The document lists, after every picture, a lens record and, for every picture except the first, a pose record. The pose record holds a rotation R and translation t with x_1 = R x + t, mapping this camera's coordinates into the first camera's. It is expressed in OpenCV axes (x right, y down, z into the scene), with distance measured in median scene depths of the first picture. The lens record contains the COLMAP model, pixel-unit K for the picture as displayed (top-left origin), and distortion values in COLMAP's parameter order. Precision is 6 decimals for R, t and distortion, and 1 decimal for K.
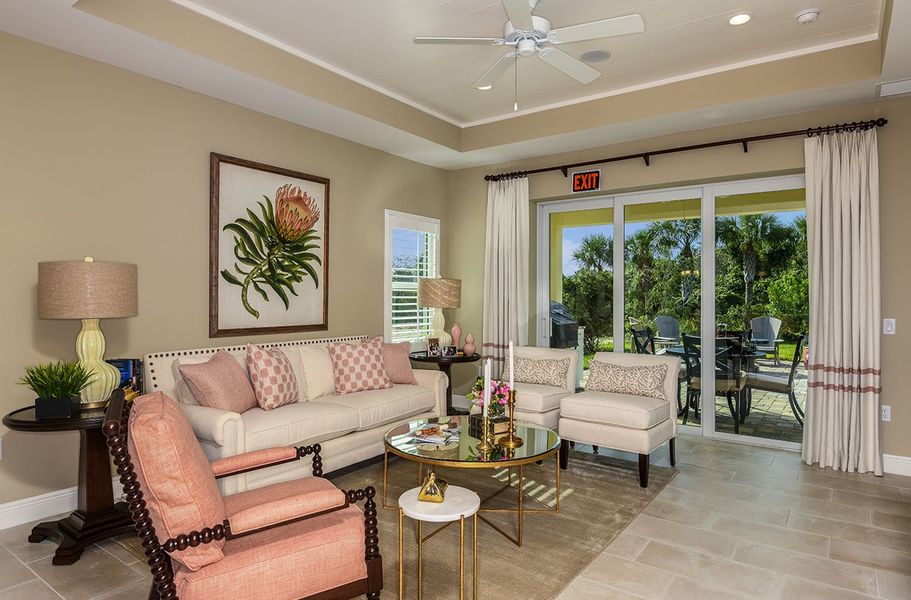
lens RADIAL K [[547.4, 0, 435.7], [0, 547.4, 283.7], [0, 0, 1]] dist [0.016186, -0.001030]
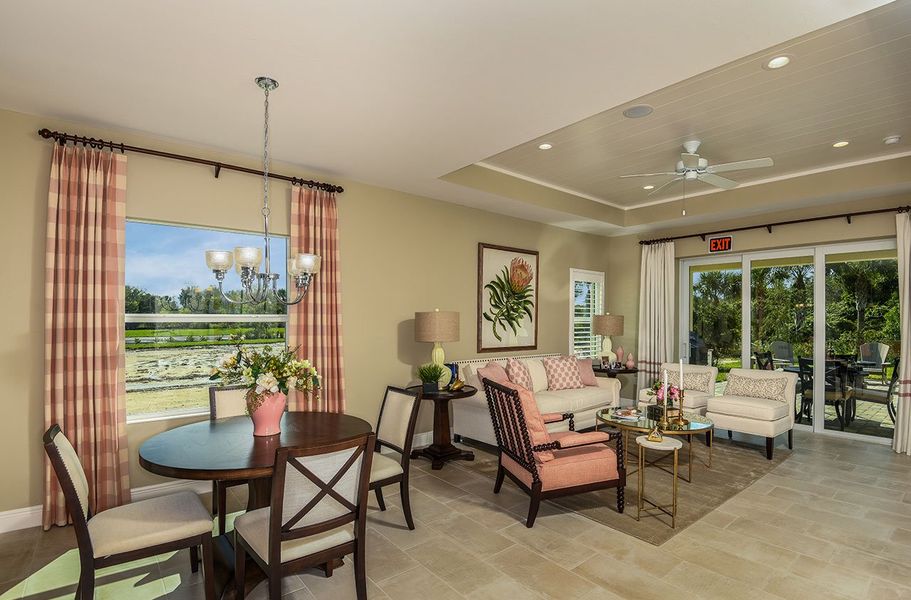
lens RADIAL K [[444.0, 0, 457.0], [0, 444.0, 313.9], [0, 0, 1]] dist [0.000878, -0.022358]
pose [[0.973543, 0.000033, -0.228505, -0.138207], [0.001637, 0.999973, 0.007118, -0.026110], [0.228499, -0.007304, 0.973517, -0.280501]]
